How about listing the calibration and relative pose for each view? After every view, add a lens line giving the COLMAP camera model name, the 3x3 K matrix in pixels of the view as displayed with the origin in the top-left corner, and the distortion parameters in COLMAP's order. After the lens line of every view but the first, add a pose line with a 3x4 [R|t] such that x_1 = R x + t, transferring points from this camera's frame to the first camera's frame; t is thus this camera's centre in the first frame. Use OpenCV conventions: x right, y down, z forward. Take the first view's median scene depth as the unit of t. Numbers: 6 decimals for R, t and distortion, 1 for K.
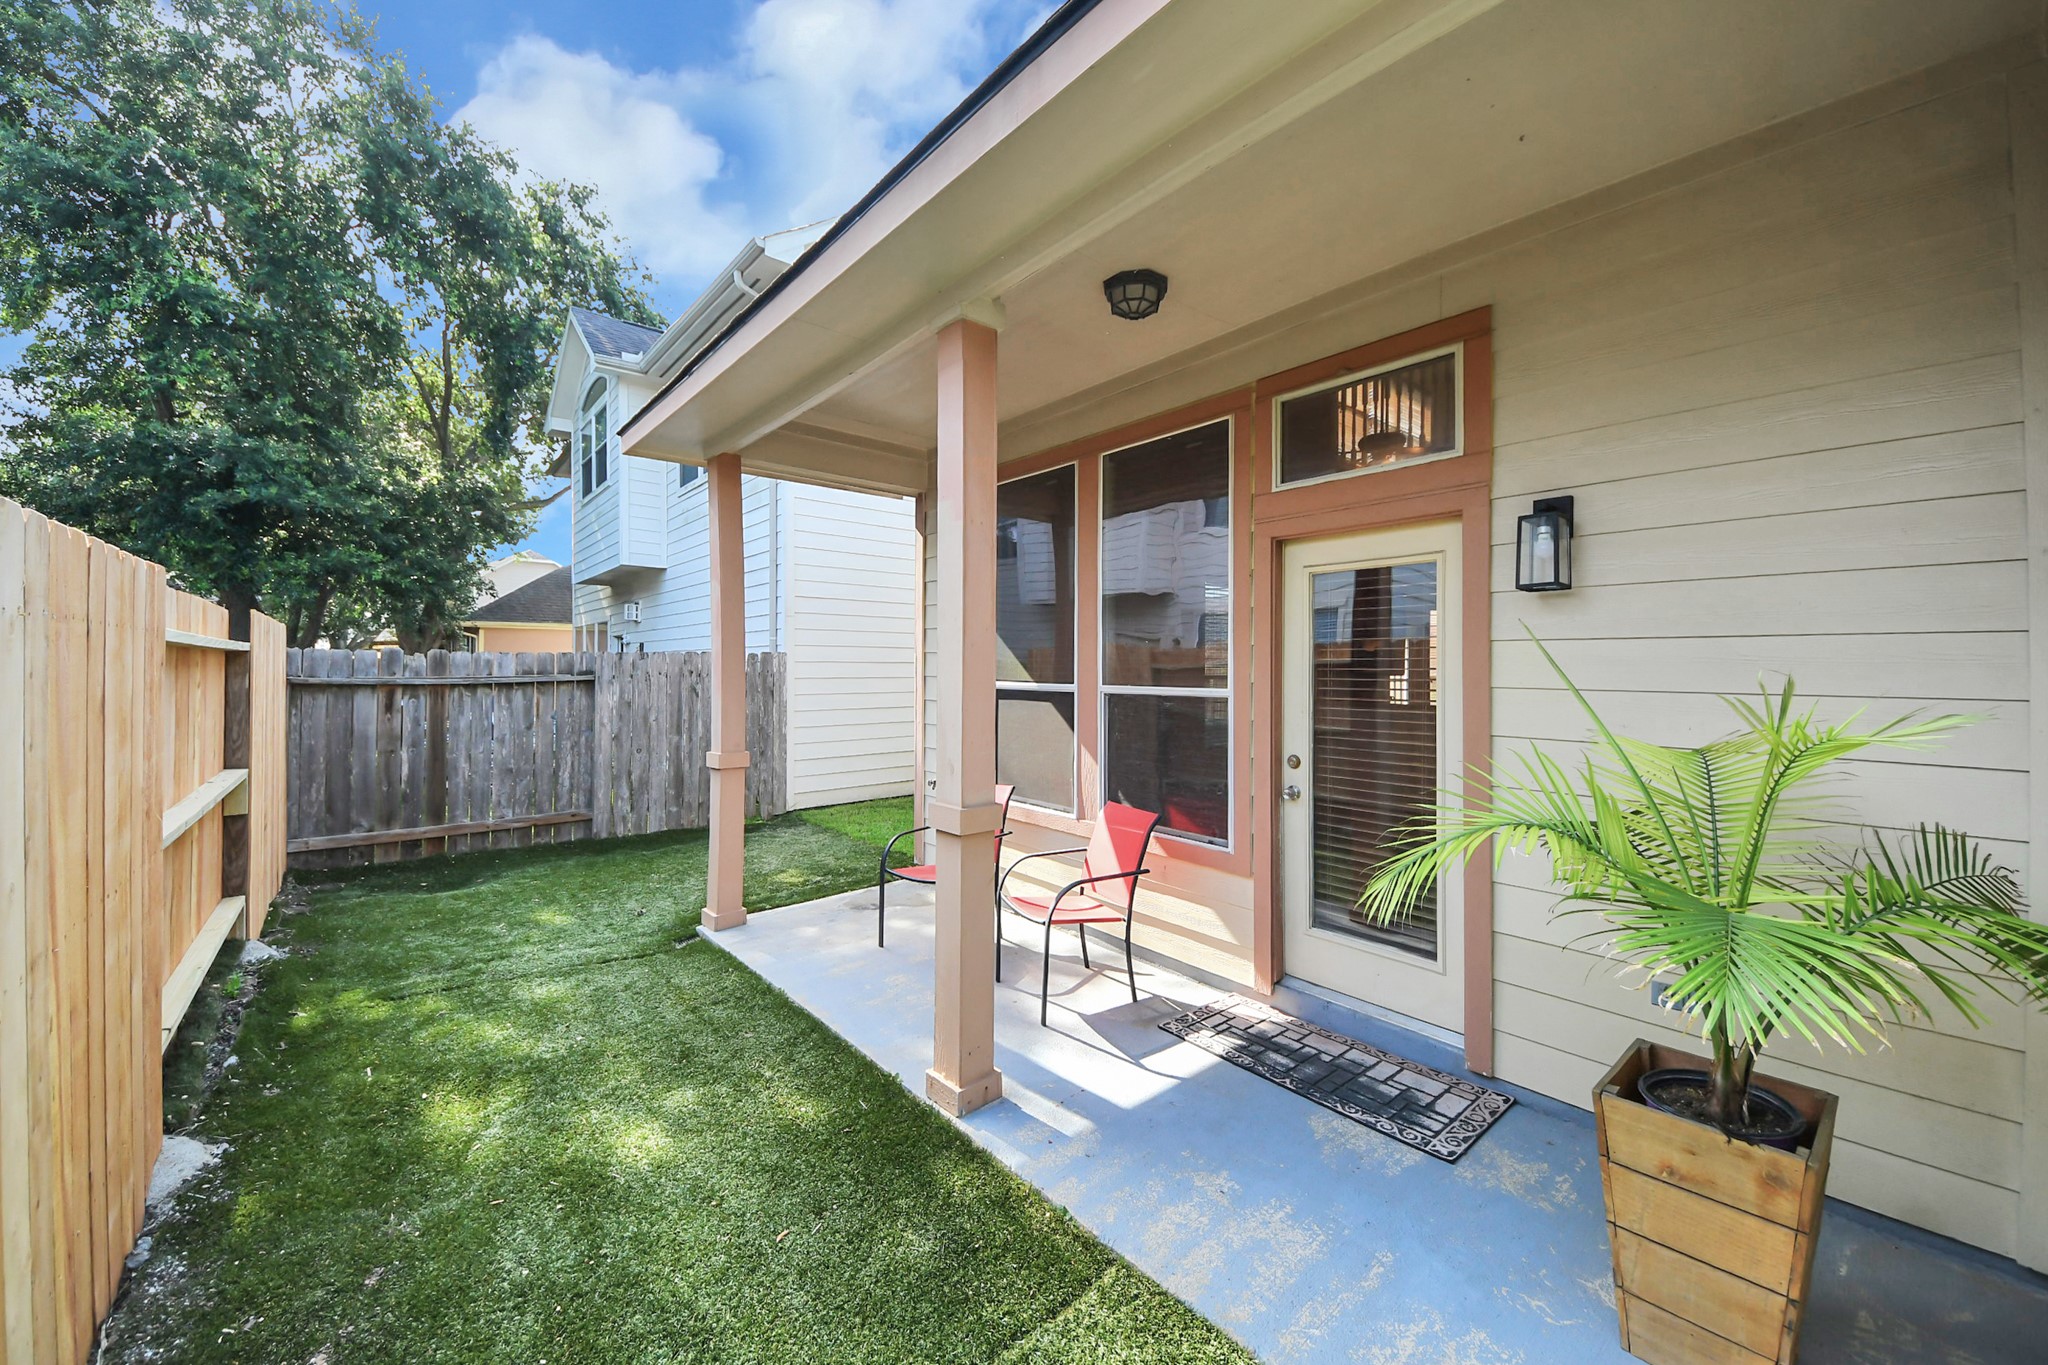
lens RADIAL K [[753.1, 0, 1023.7], [0, 753.1, 650.8], [0, 0, 1]] dist [-0.000067, -0.013567]
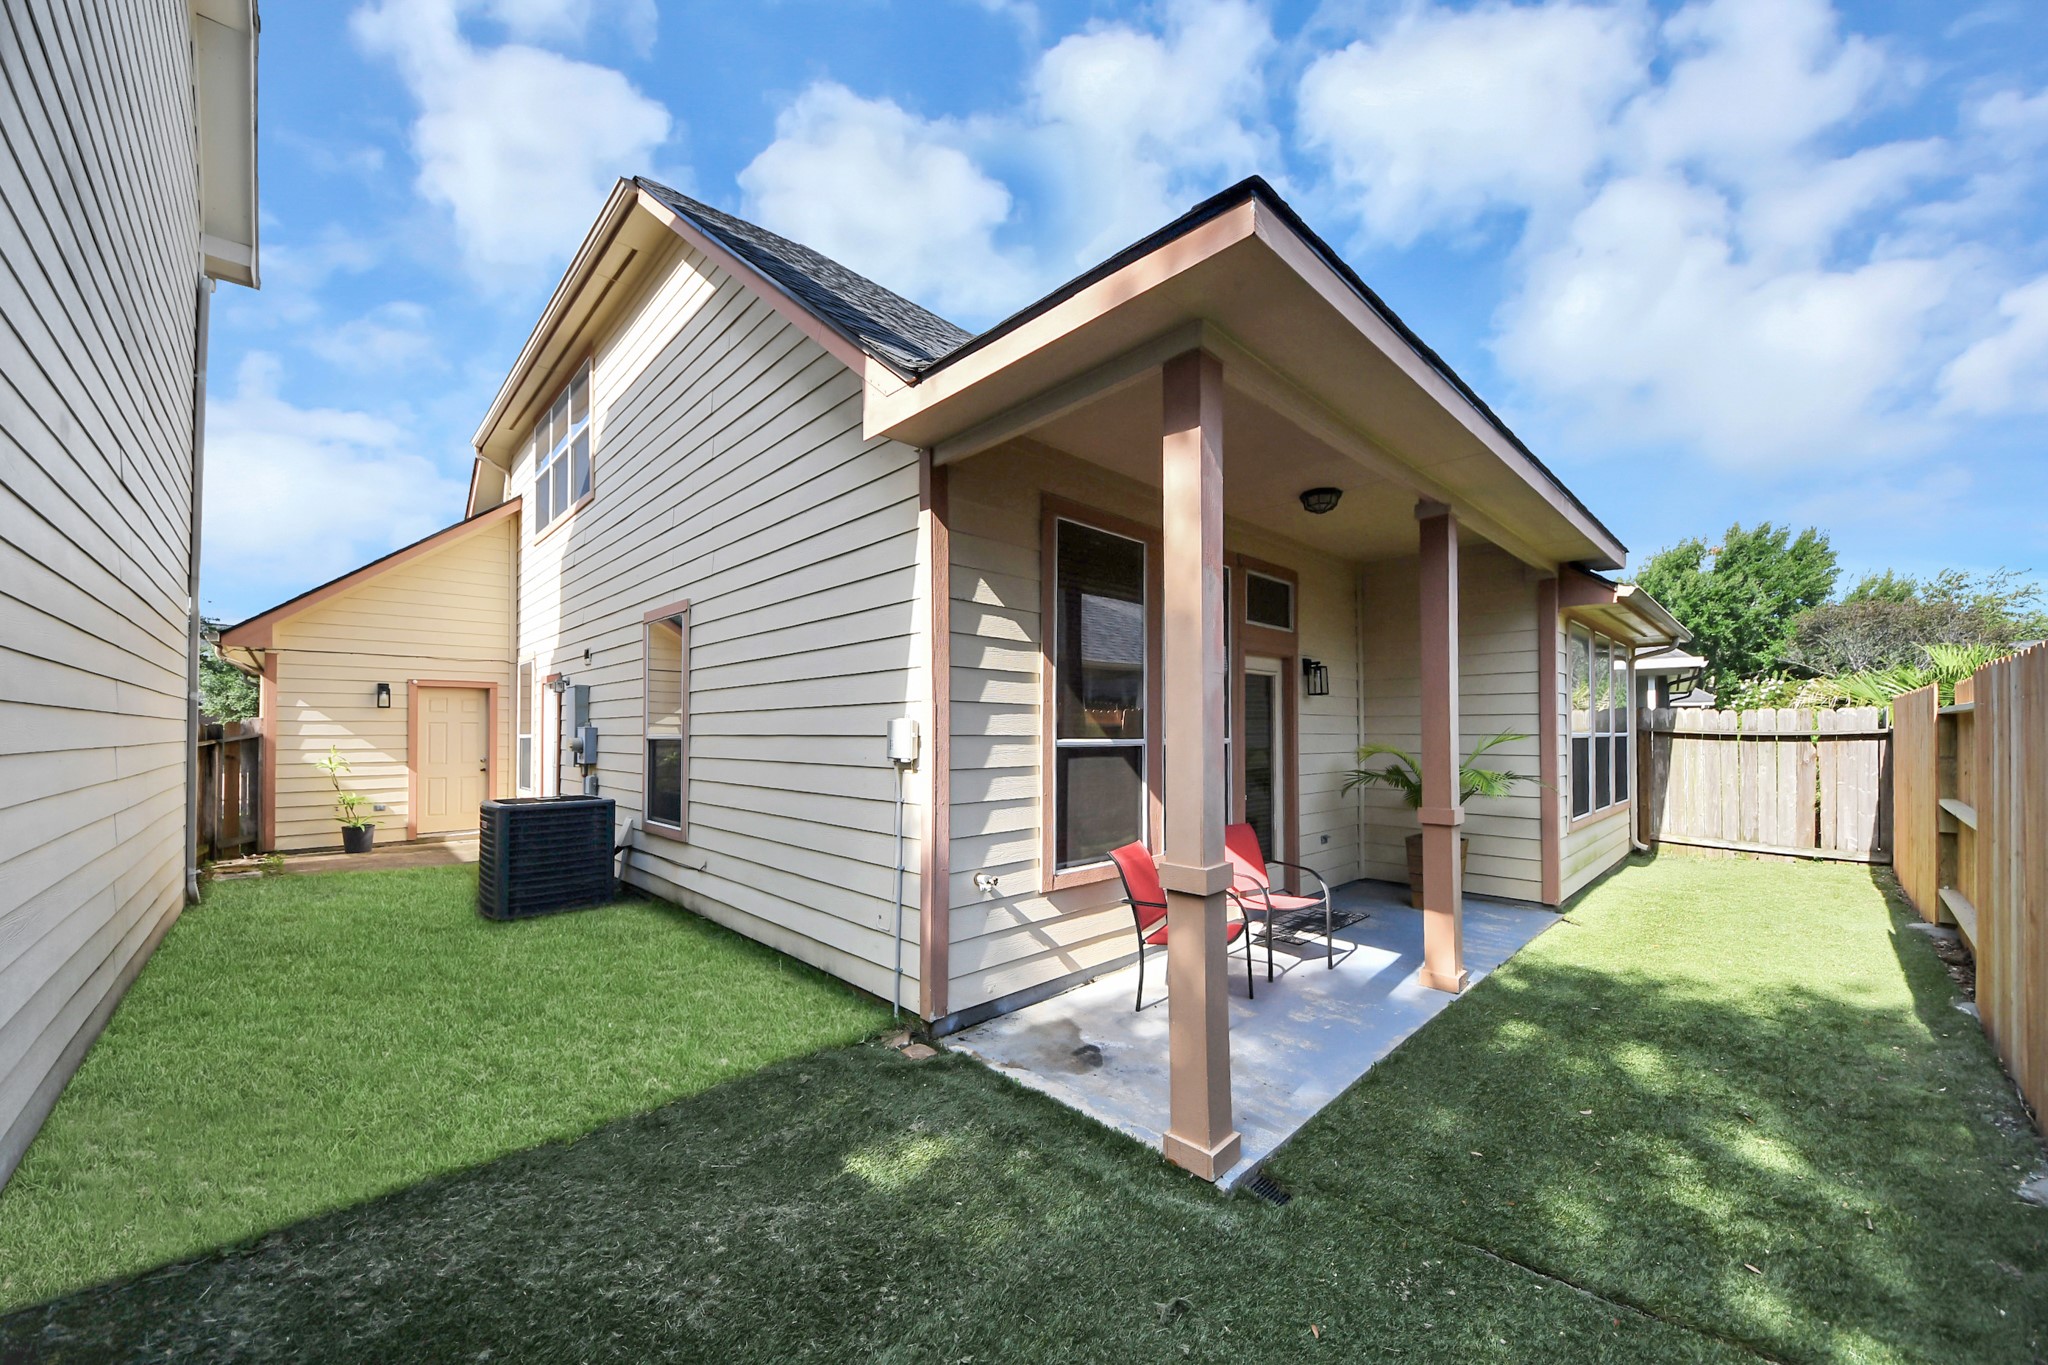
lens RADIAL K [[749.1, 0, 1015.9], [0, 749.1, 699.6], [0, 0, 1]] dist [0.017682, -0.013426]
pose [[-0.066822, 0.027934, 0.997374, -1.435999], [-0.032223, 0.999026, -0.030139, 0.035845], [-0.997244, -0.034153, -0.065857, 1.751352]]
